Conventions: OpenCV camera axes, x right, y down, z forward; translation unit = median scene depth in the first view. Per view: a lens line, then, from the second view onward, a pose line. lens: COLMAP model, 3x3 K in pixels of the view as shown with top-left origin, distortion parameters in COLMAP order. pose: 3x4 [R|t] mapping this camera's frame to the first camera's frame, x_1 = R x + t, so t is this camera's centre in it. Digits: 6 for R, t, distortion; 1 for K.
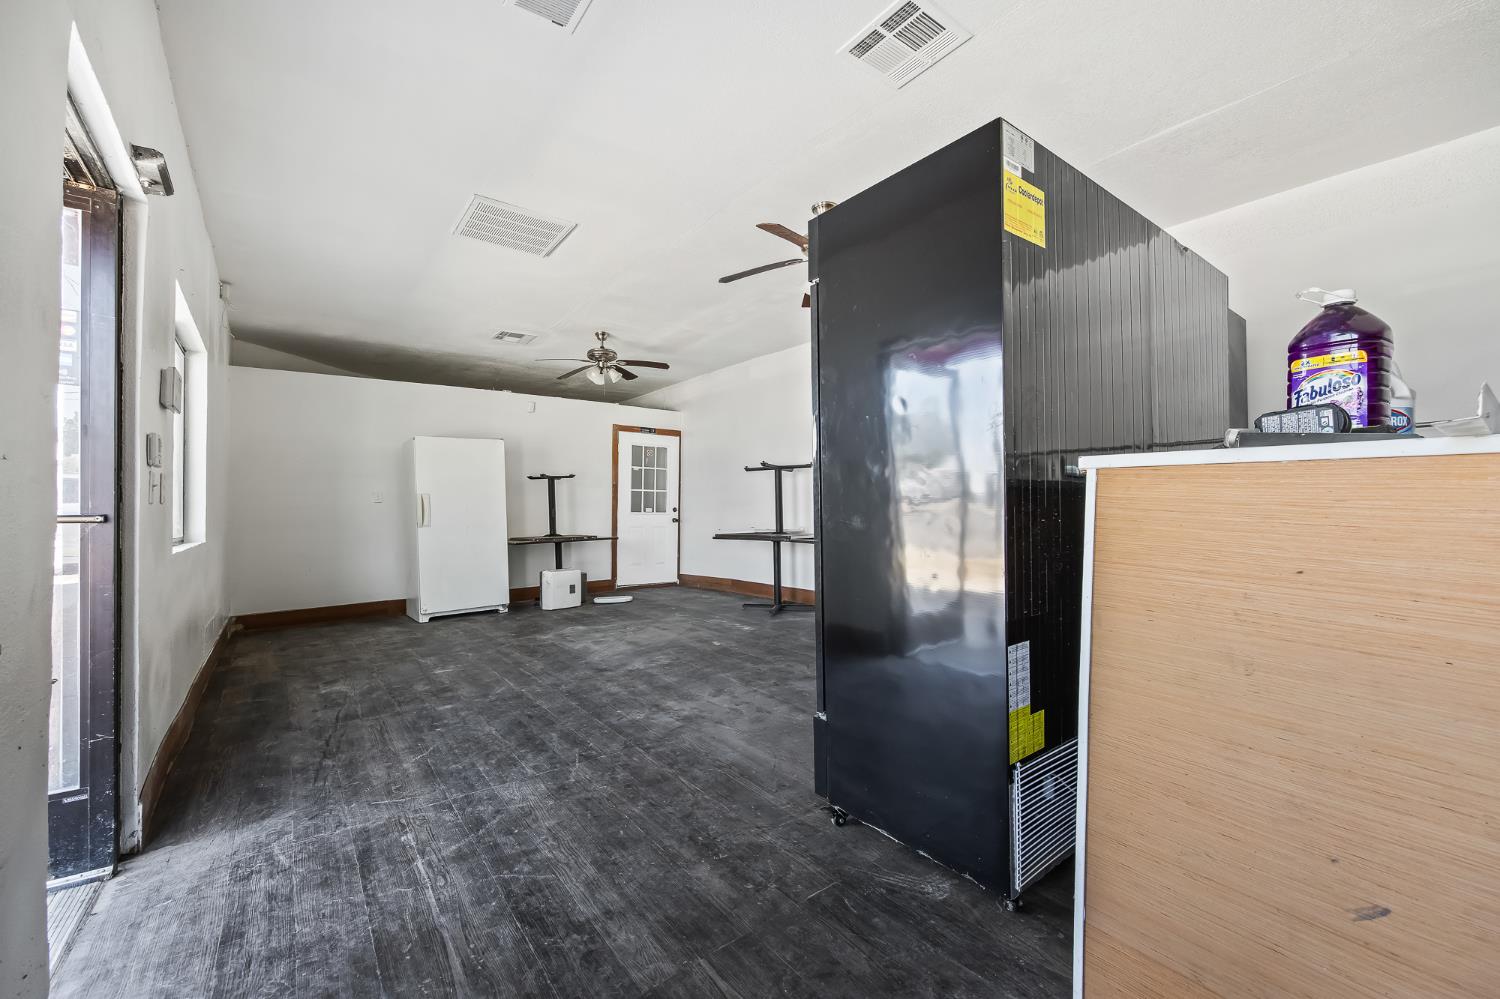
lens RADIAL K [[602.0, 0, 750.6], [0, 602.0, 504.6], [0, 0, 1]] dist [-0.002915, -0.000110]
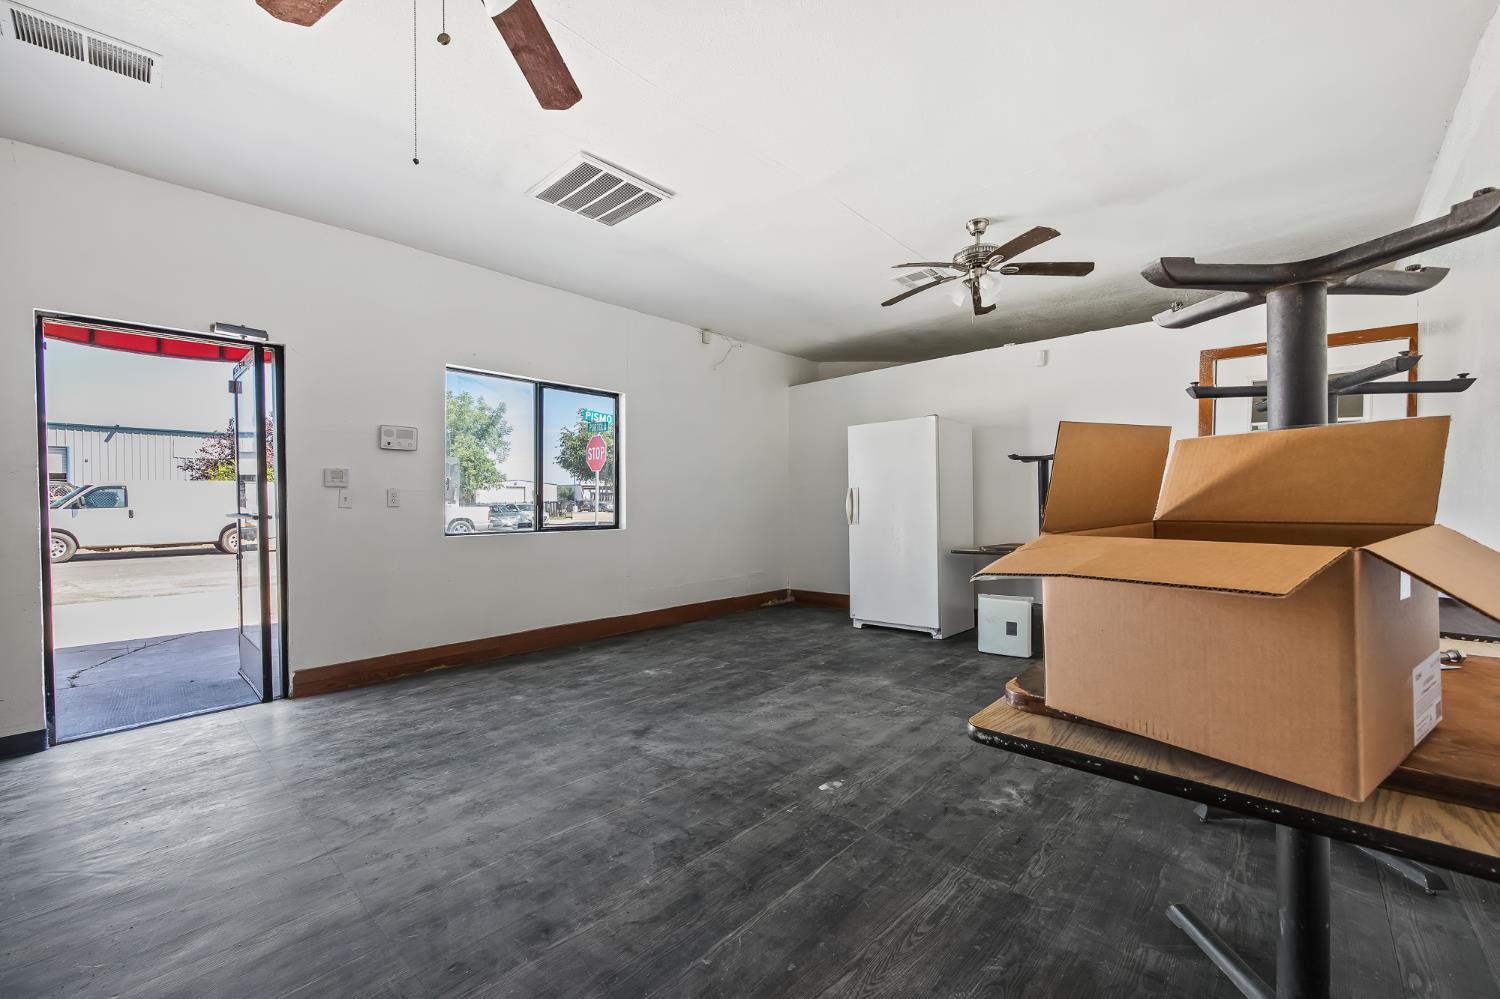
lens RADIAL K [[608.1, 0, 756.9], [0, 608.1, 508.3], [0, 0, 1]] dist [-0.000369, 0.000172]
pose [[0.168830, 0.020191, -0.985438, 0.560741], [0.009862, 0.999706, 0.022173, -0.014518], [0.985596, -0.013462, 0.168581, 1.135210]]
